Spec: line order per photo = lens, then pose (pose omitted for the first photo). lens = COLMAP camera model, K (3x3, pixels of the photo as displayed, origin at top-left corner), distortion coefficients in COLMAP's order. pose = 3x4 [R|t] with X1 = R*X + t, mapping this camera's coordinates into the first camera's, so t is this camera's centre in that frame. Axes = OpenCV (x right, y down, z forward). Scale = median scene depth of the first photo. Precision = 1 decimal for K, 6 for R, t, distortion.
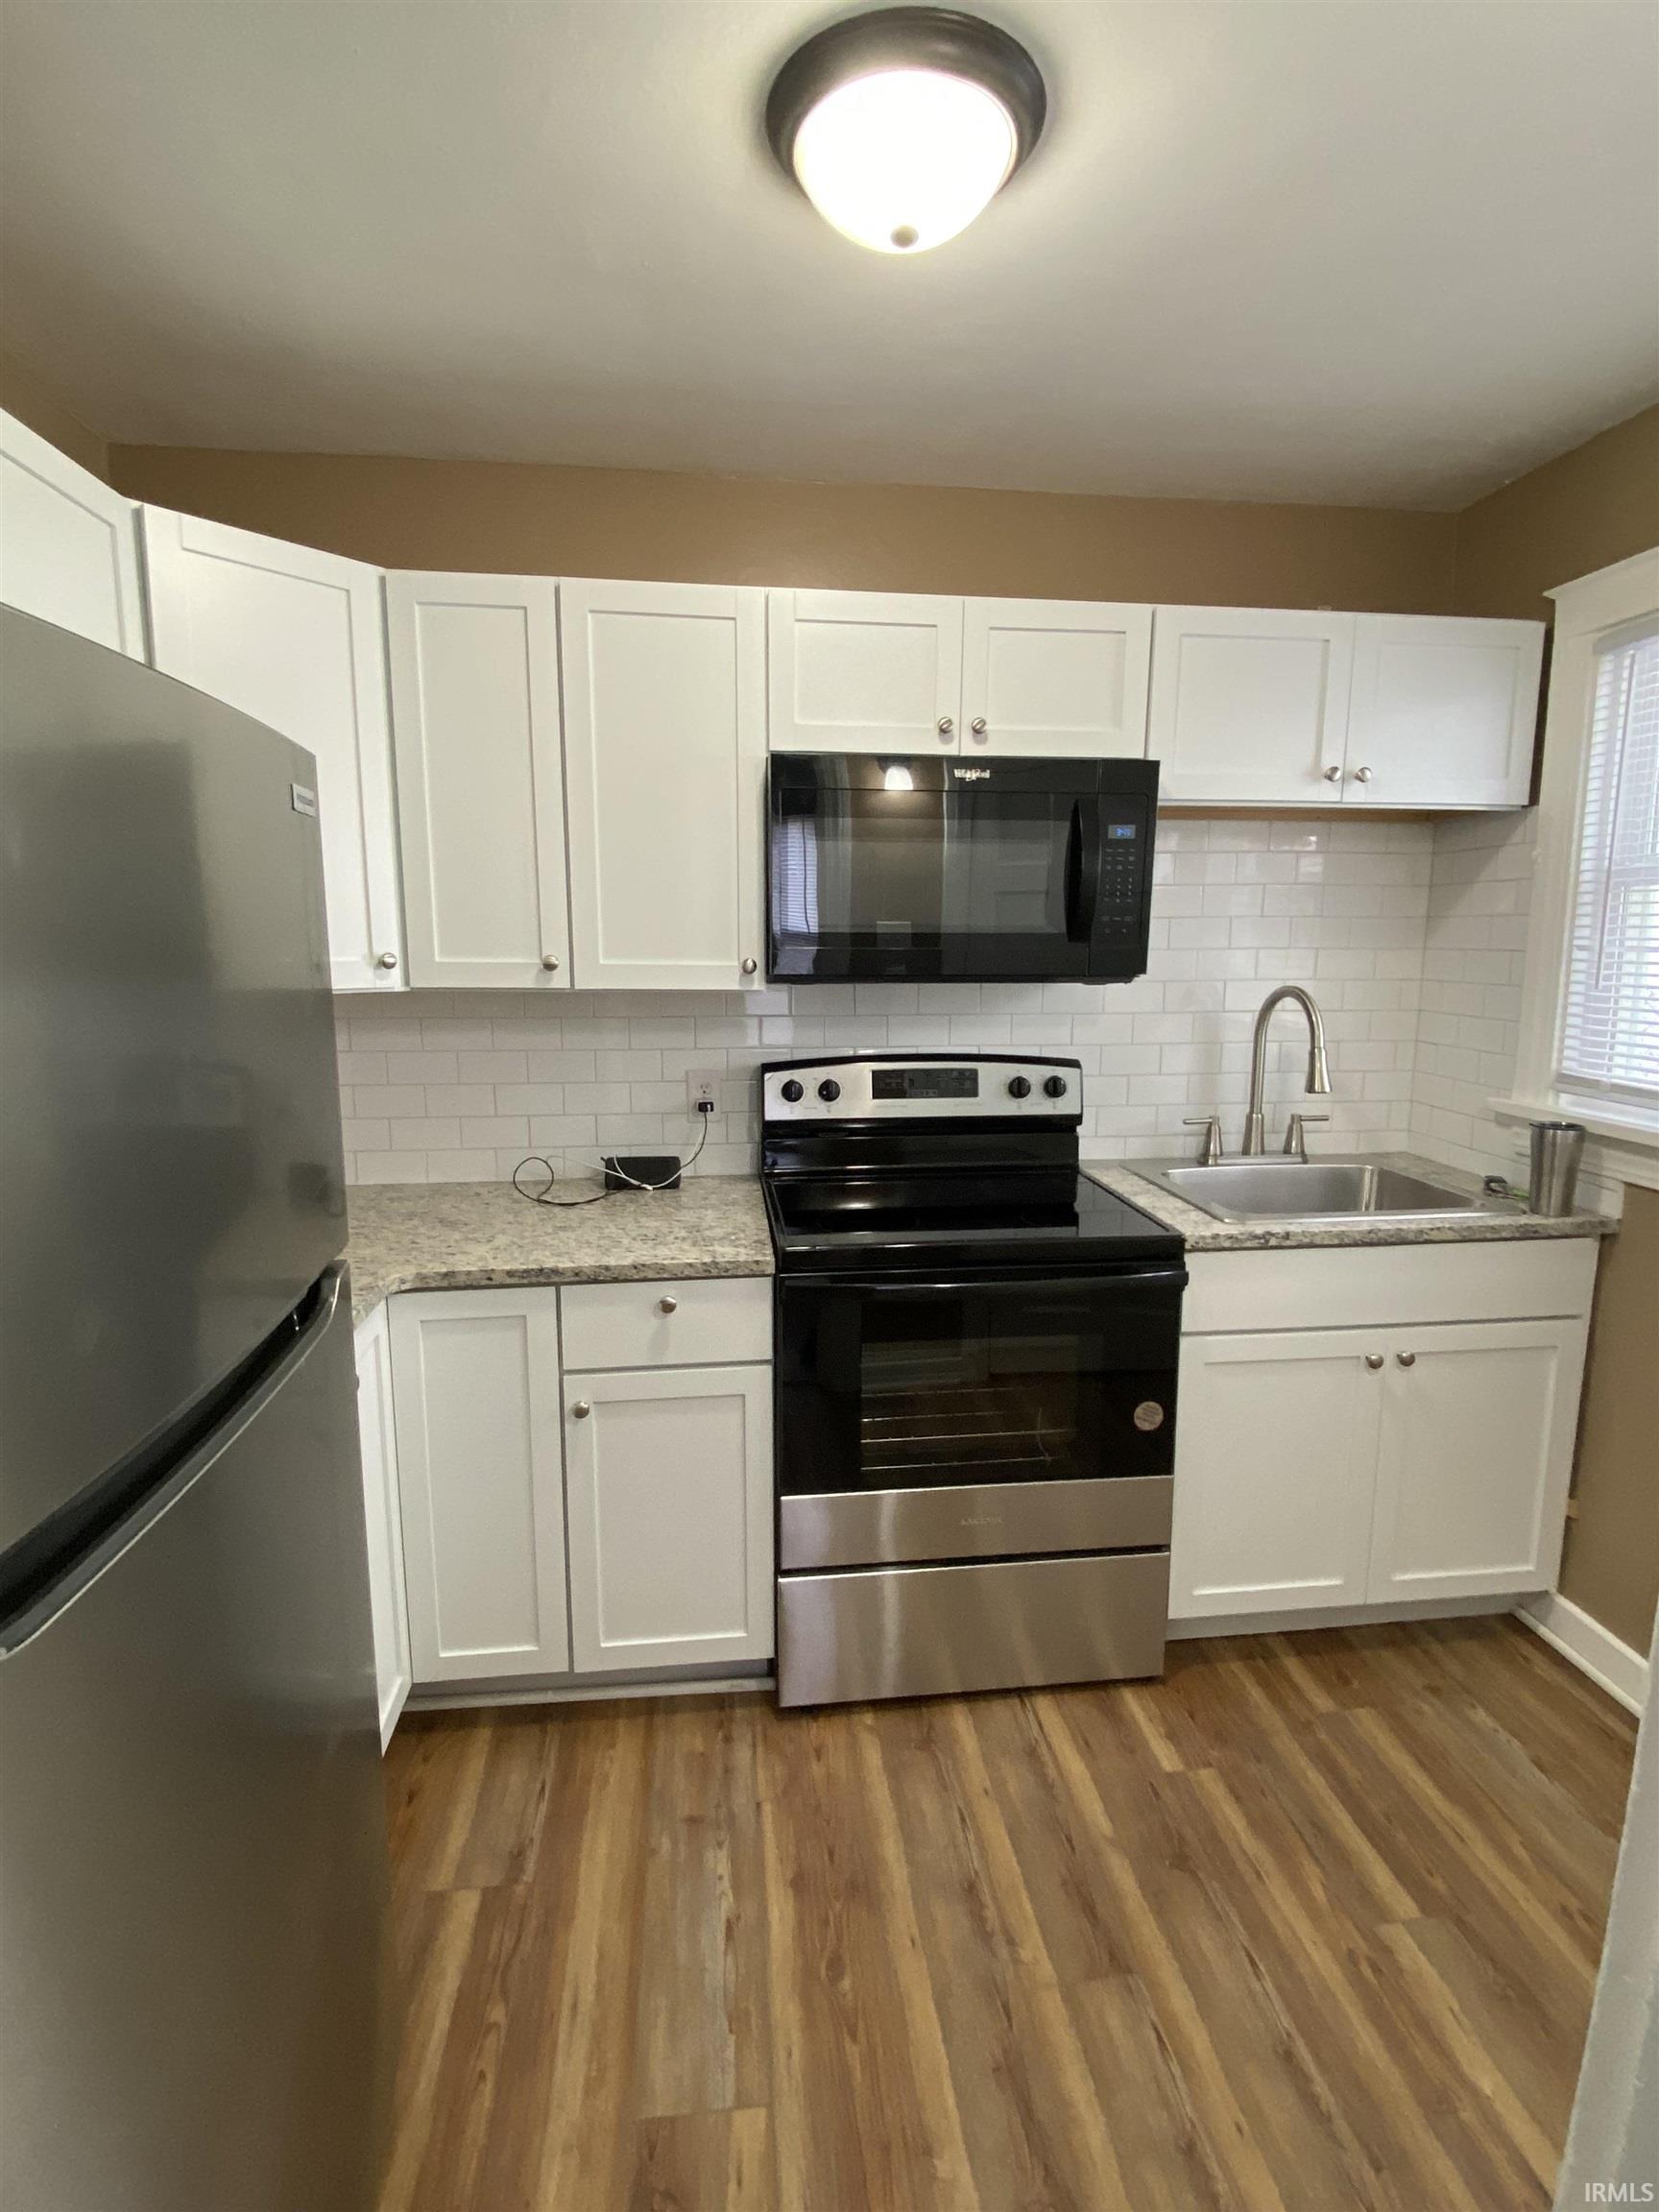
lens RADIAL K [[1073.4, 0, 840.2], [0, 1073.4, 1101.3], [0, 0, 1]] dist [0.012939, -0.008236]
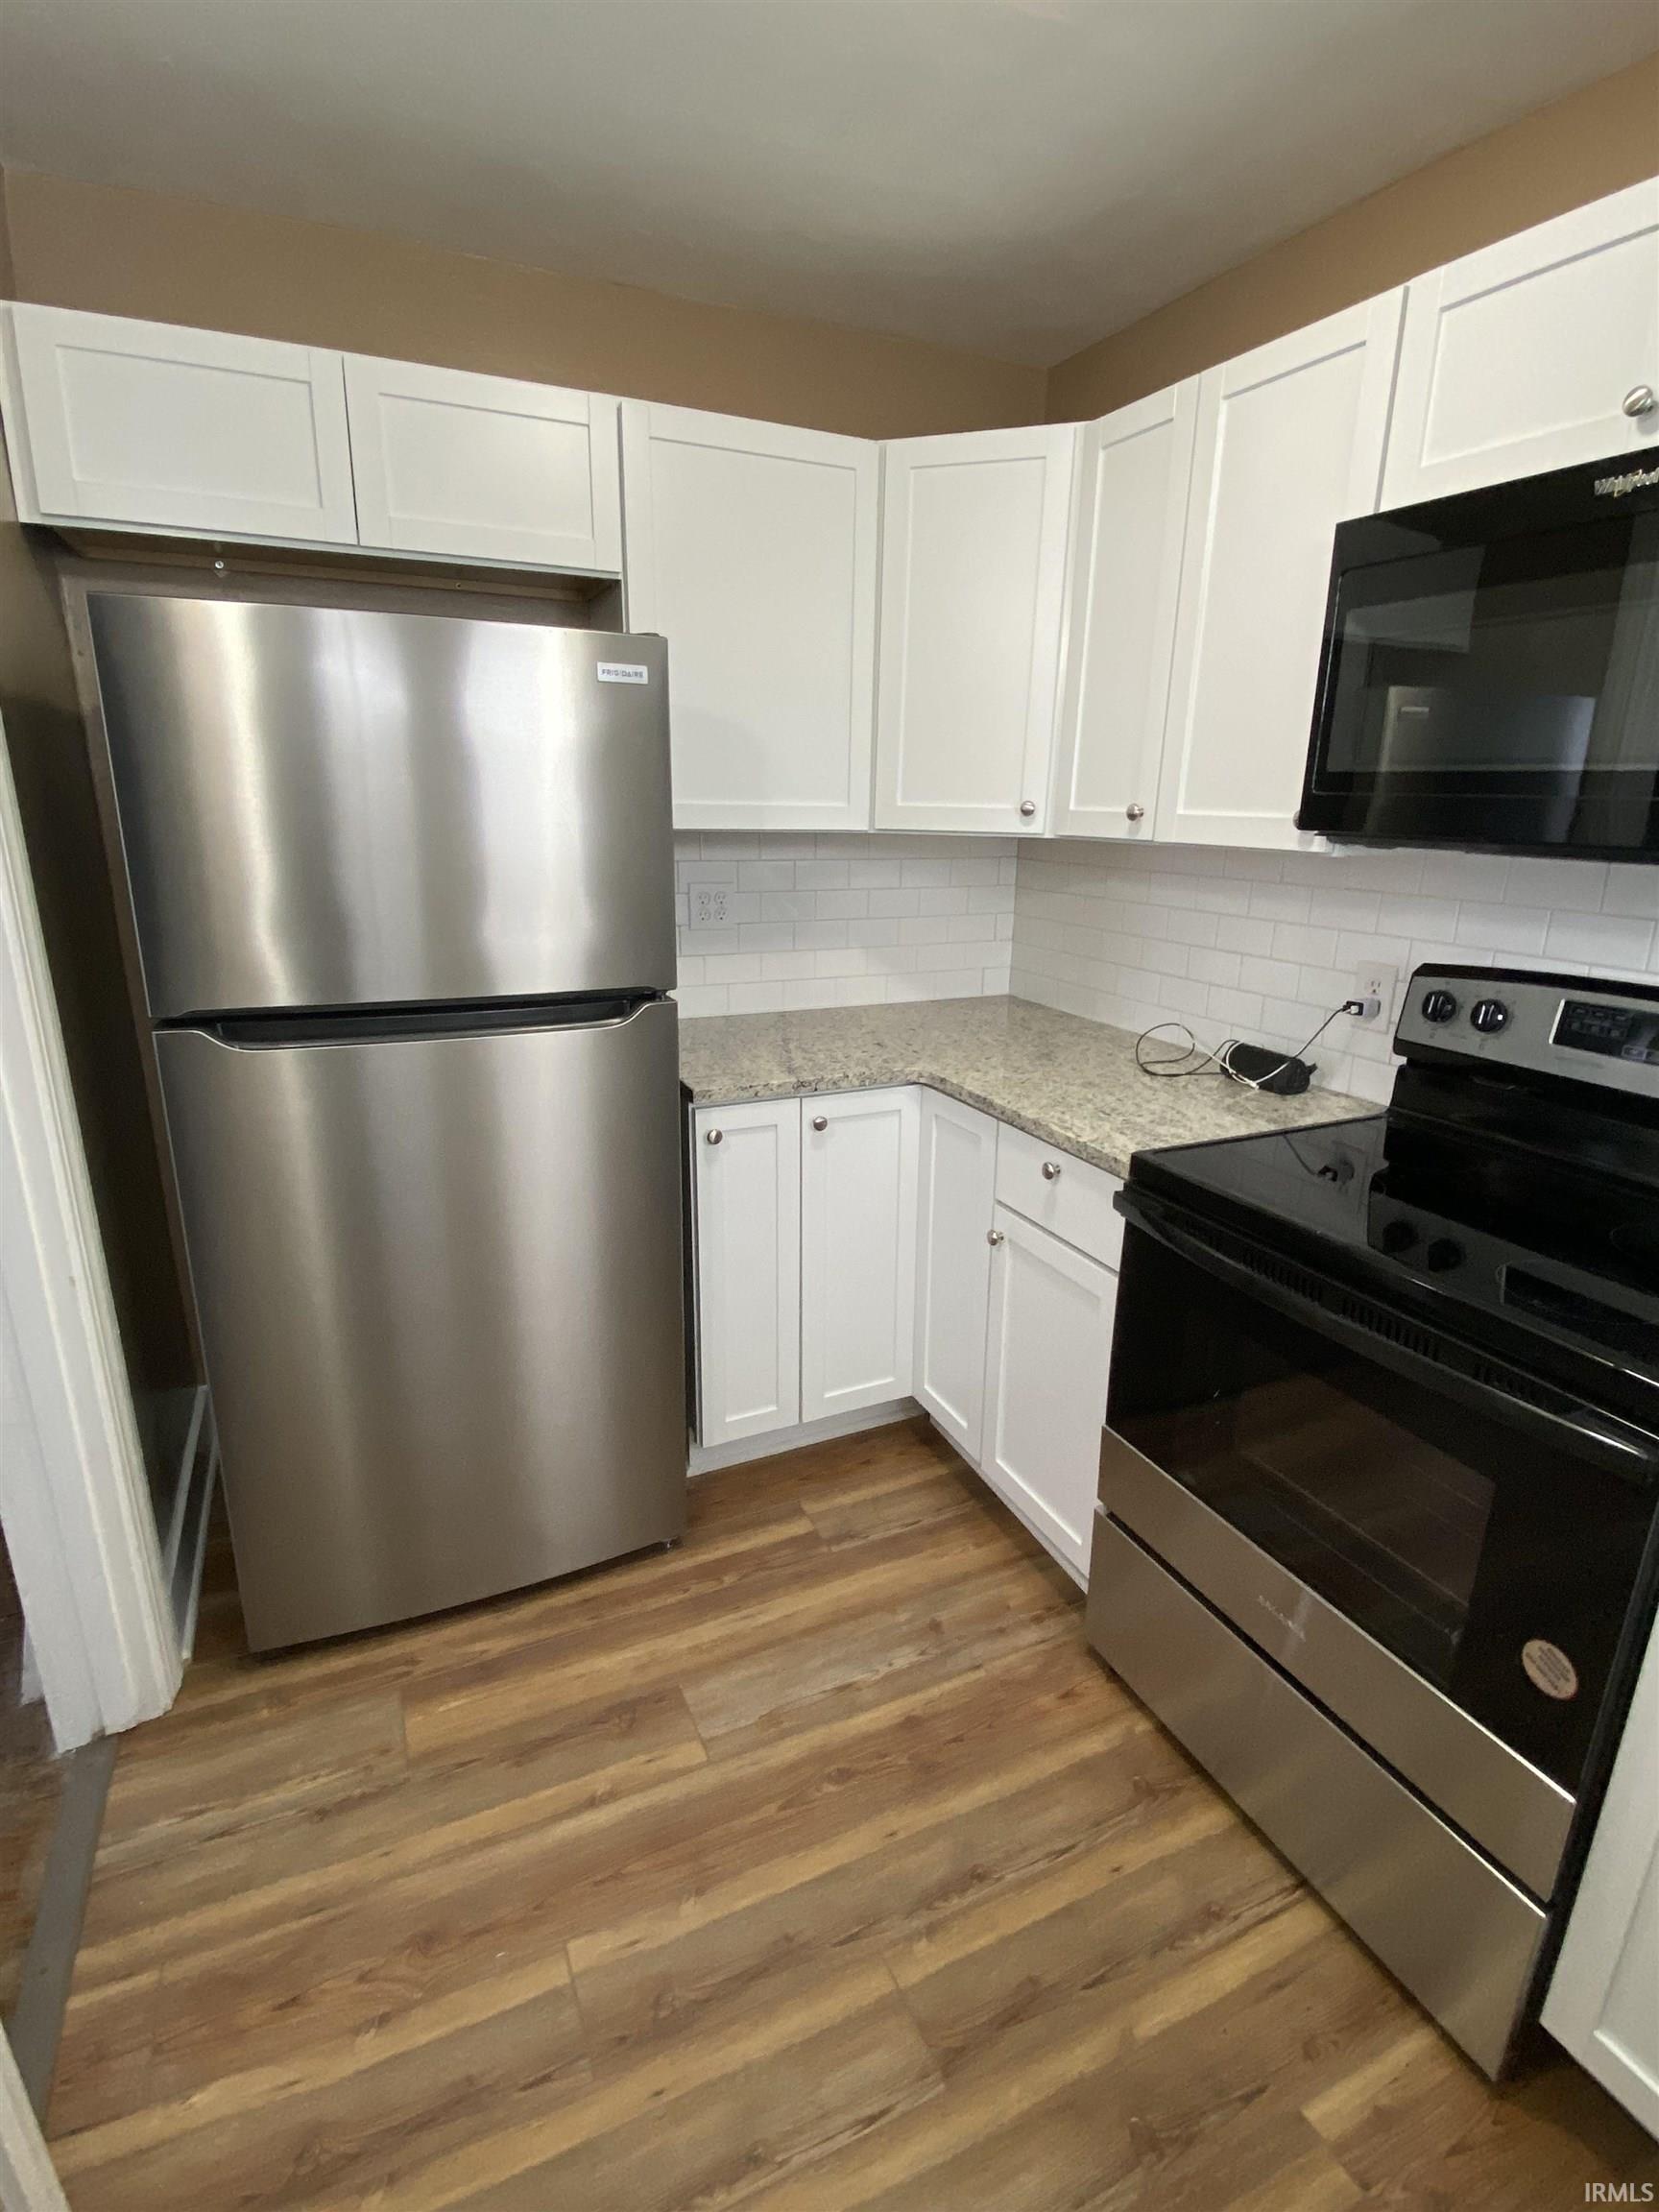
lens RADIAL K [[1073.4, 0, 838.5], [0, 1073.4, 1098.5], [0, 0, 1]] dist [0.012939, -0.008236]
pose [[0.320243, 0.265828, -0.909274, 0.668389], [-0.162475, 0.961013, 0.223731, -0.062324], [0.933298, 0.076086, 0.350949, 0.492564]]
